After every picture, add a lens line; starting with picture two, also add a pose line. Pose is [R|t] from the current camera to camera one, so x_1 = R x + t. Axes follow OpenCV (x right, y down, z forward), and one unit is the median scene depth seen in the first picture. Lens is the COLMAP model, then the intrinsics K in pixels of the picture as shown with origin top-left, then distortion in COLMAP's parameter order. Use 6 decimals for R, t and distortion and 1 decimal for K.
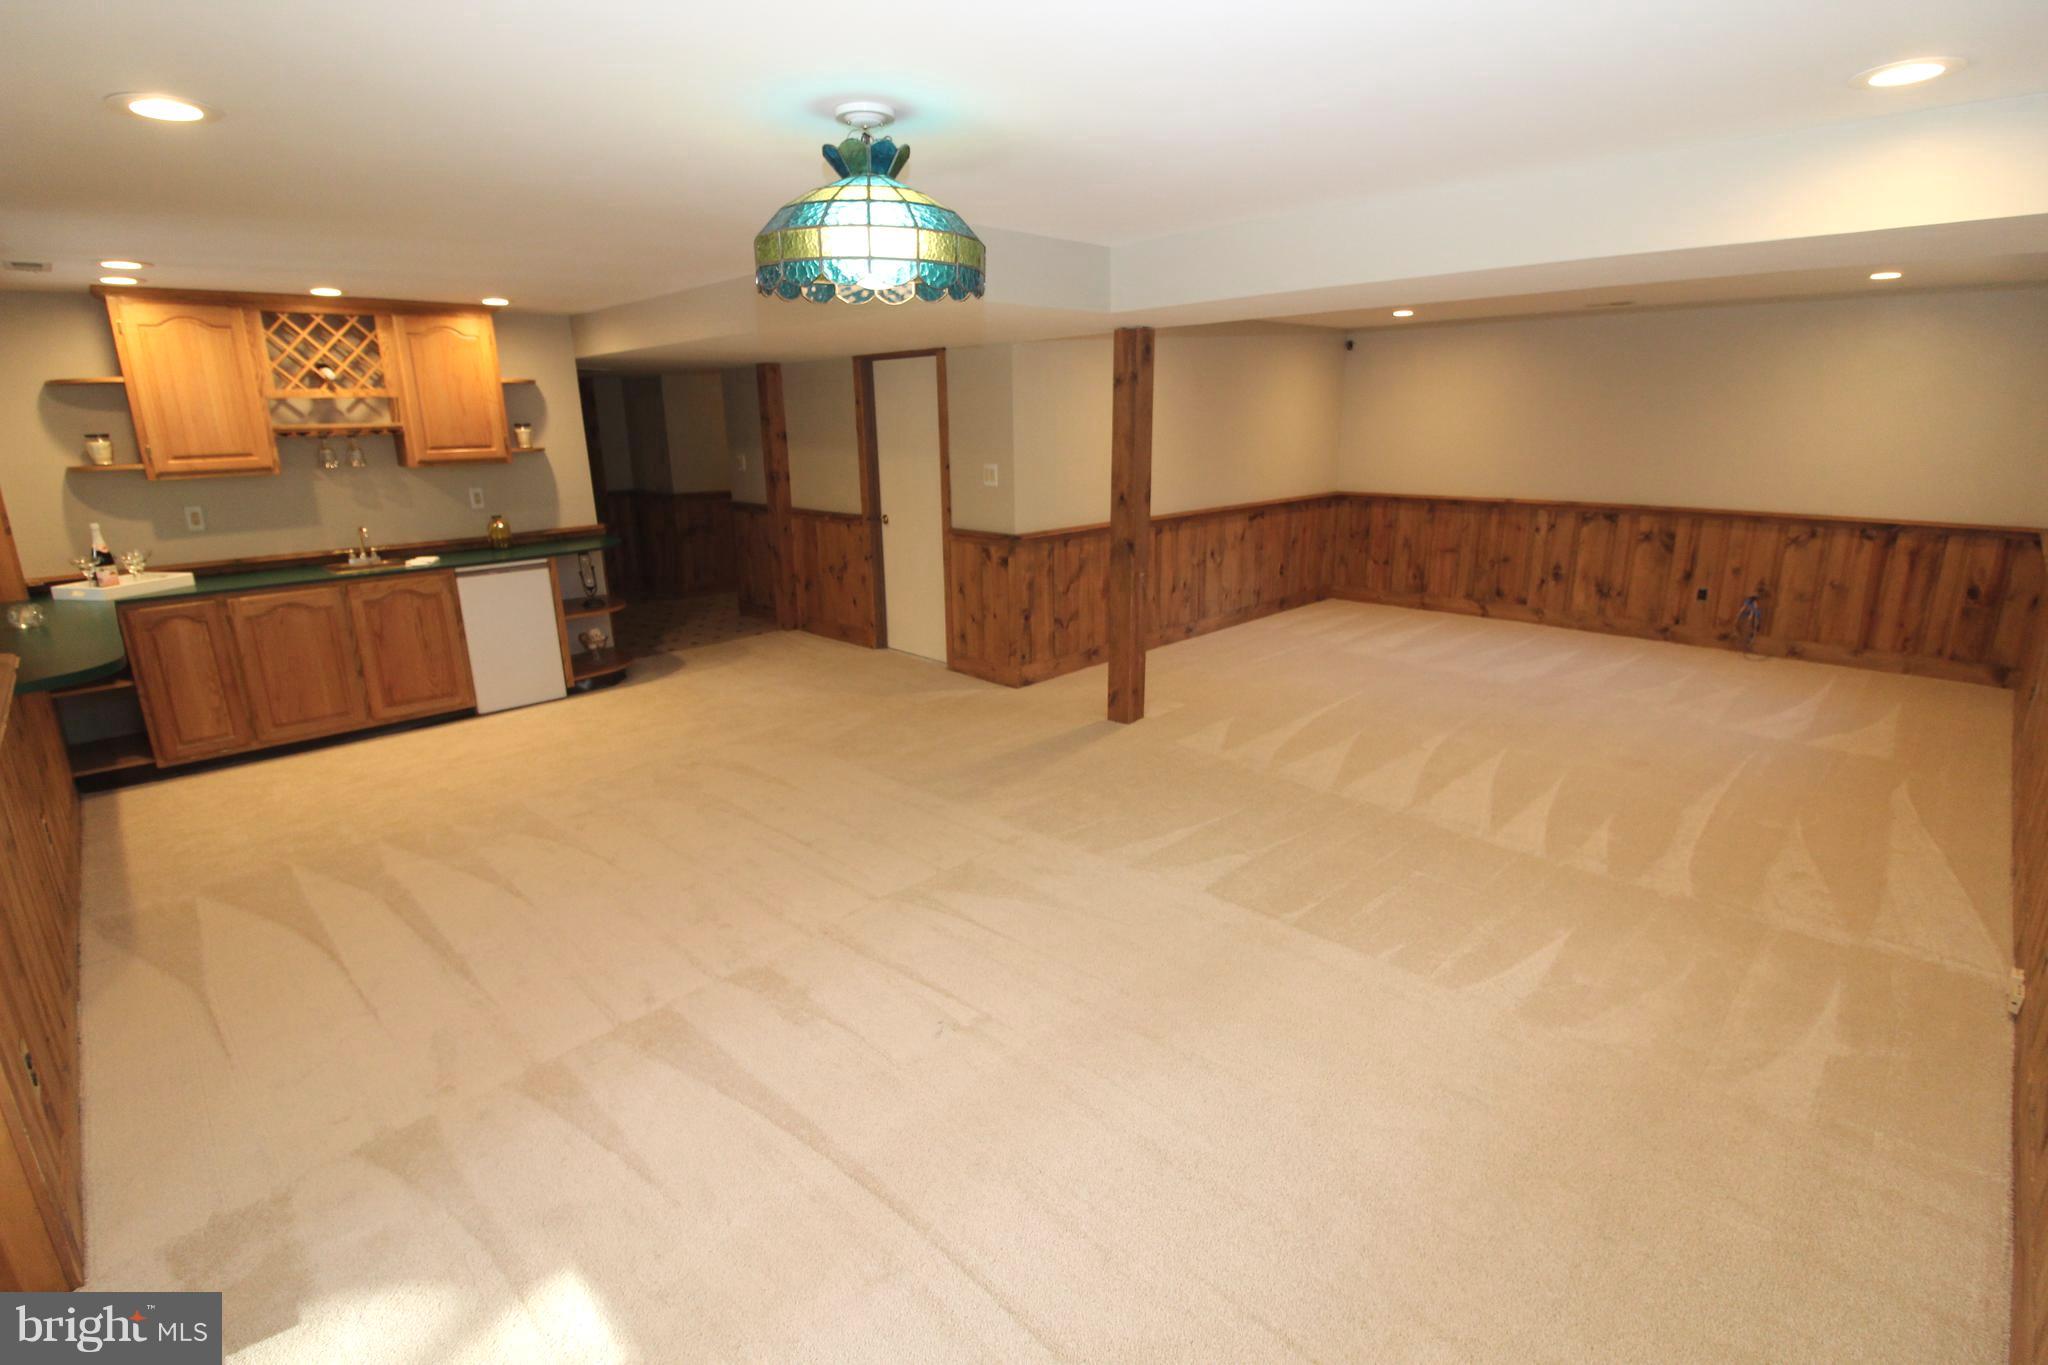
lens RADIAL K [[946.6, 0, 1030.3], [0, 946.6, 672.9], [0, 0, 1]] dist [-0.004504, -0.008579]
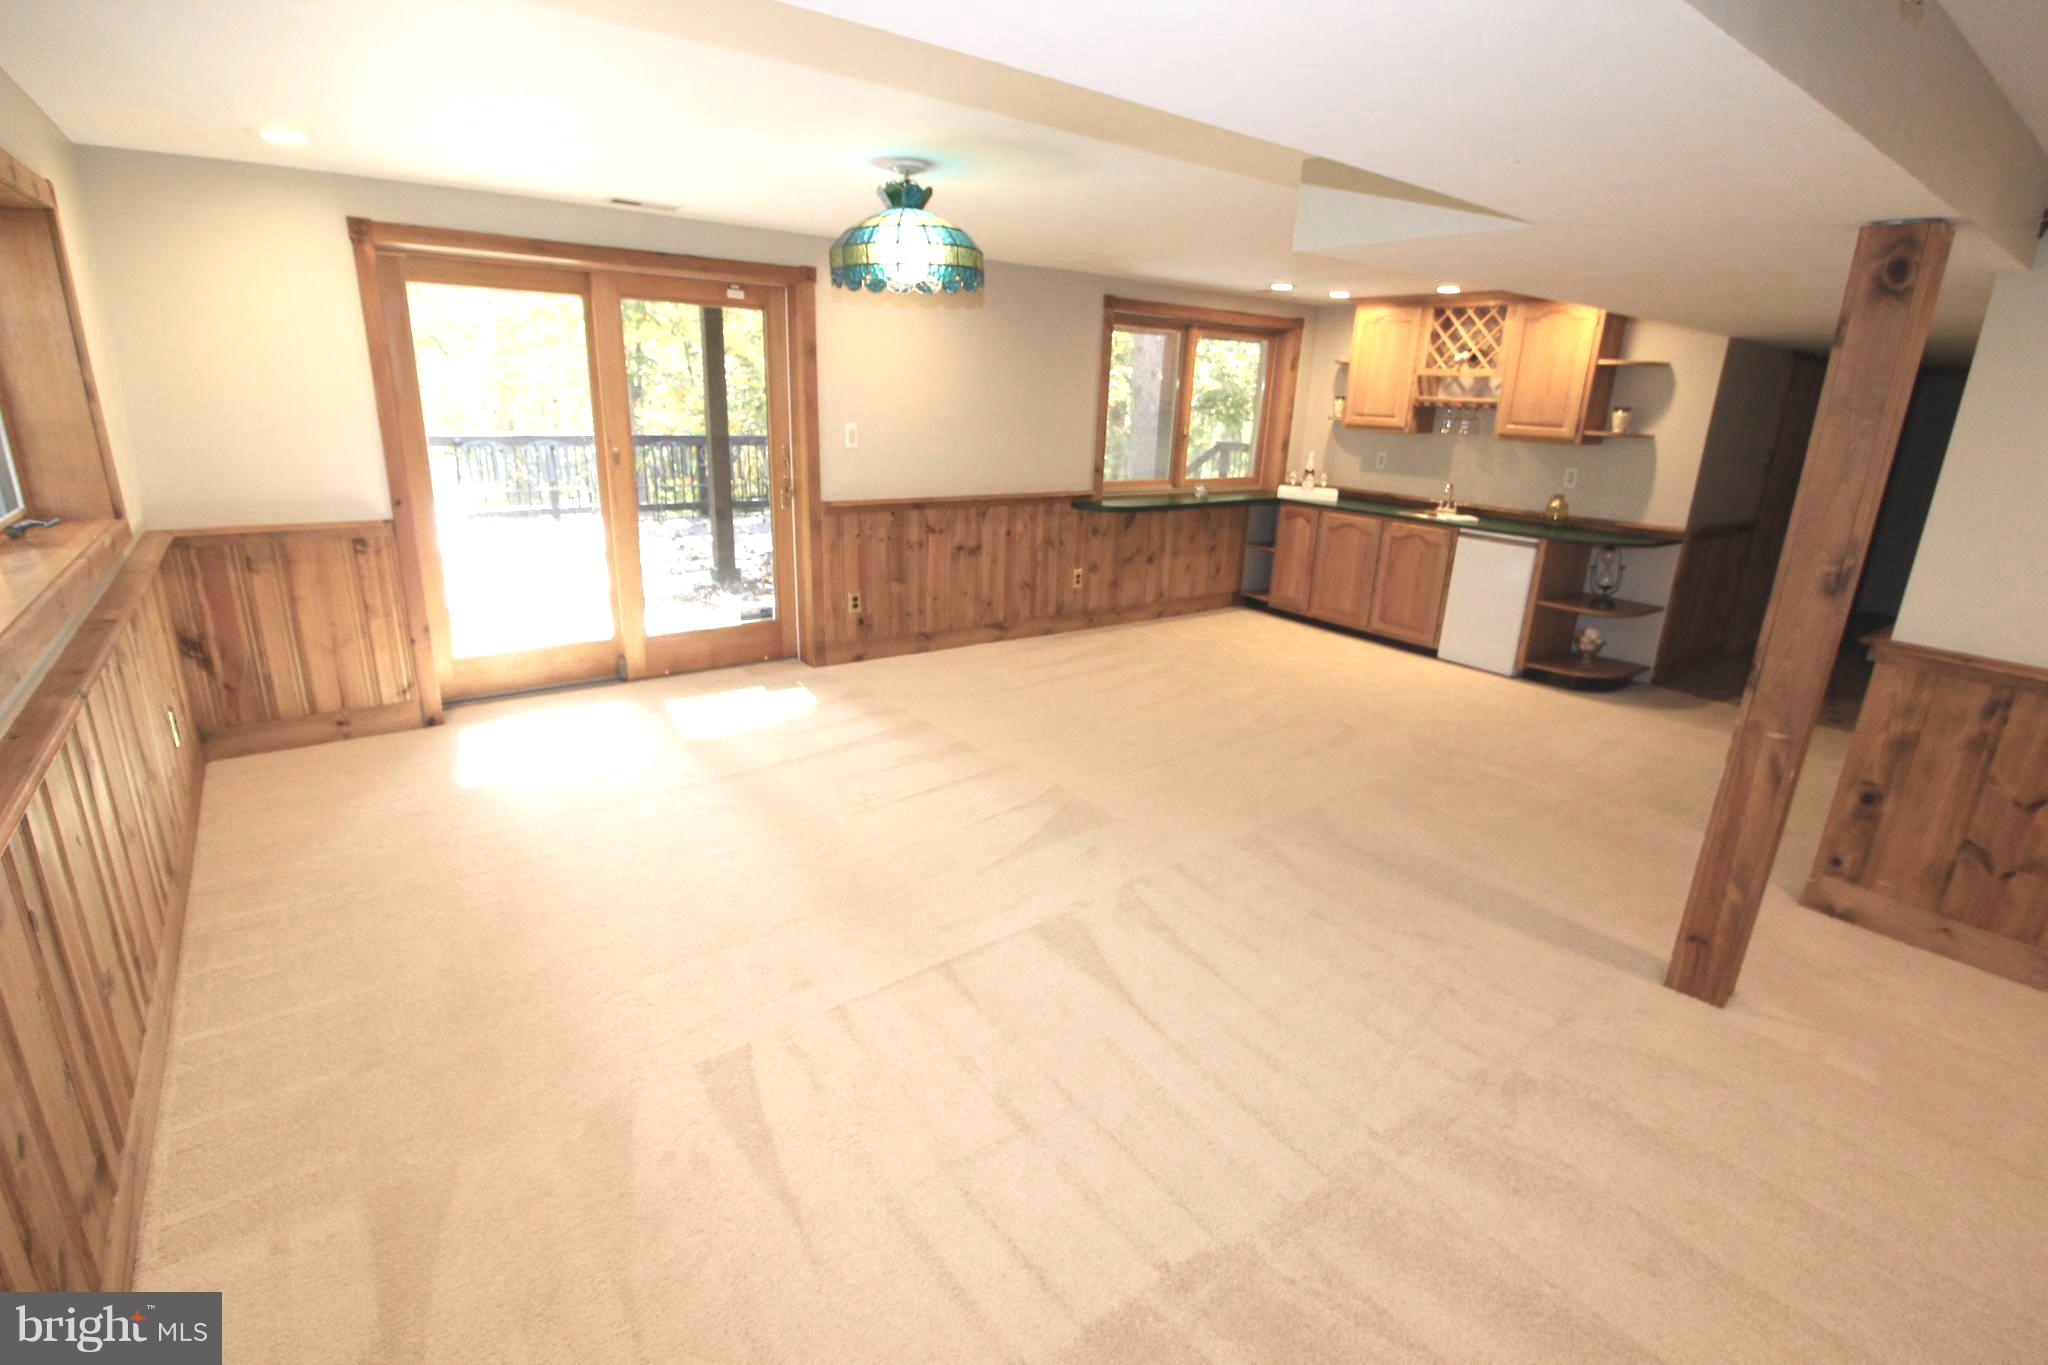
lens RADIAL K [[946.6, 0, 1032.7], [0, 946.6, 674.8], [0, 0, 1]] dist [-0.004504, -0.008579]
pose [[-0.128623, 0.295197, -0.946739, 0.513431], [-0.303156, 0.897264, 0.320957, -0.141935], [0.944221, 0.328292, -0.025918, 0.531153]]
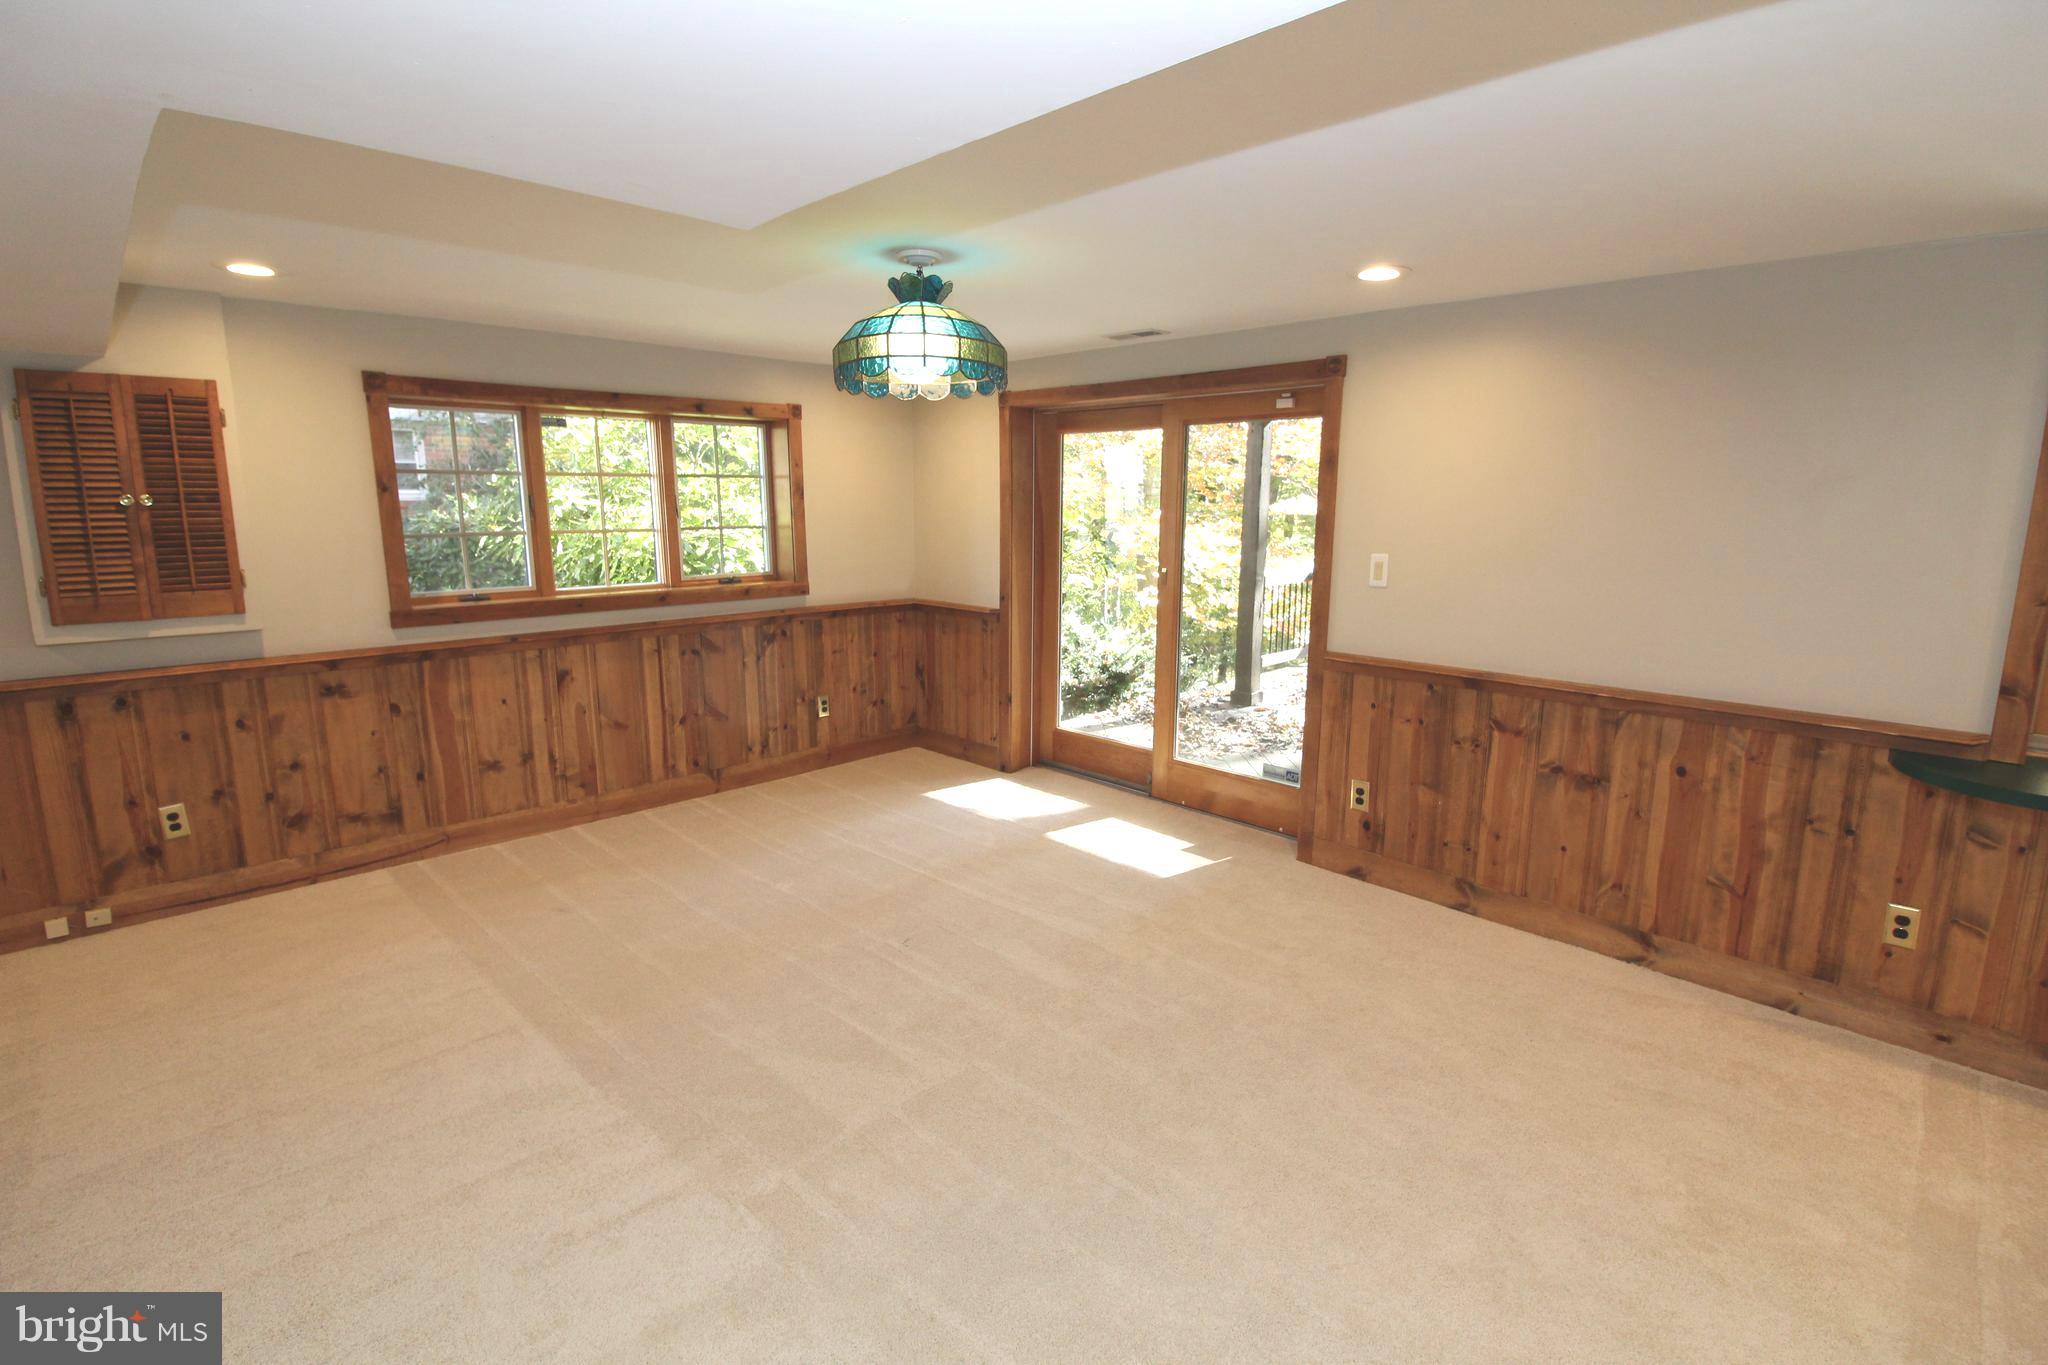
lens RADIAL K [[946.6, 0, 1017.1], [0, 946.6, 668.2], [0, 0, 1]] dist [-0.004504, -0.008579]
pose [[-0.999969, 0.007873, 0.000709, -0.111286], [0.007389, 0.899069, 0.437744, -0.228021], [0.002808, 0.437736, -0.899099, 0.872335]]
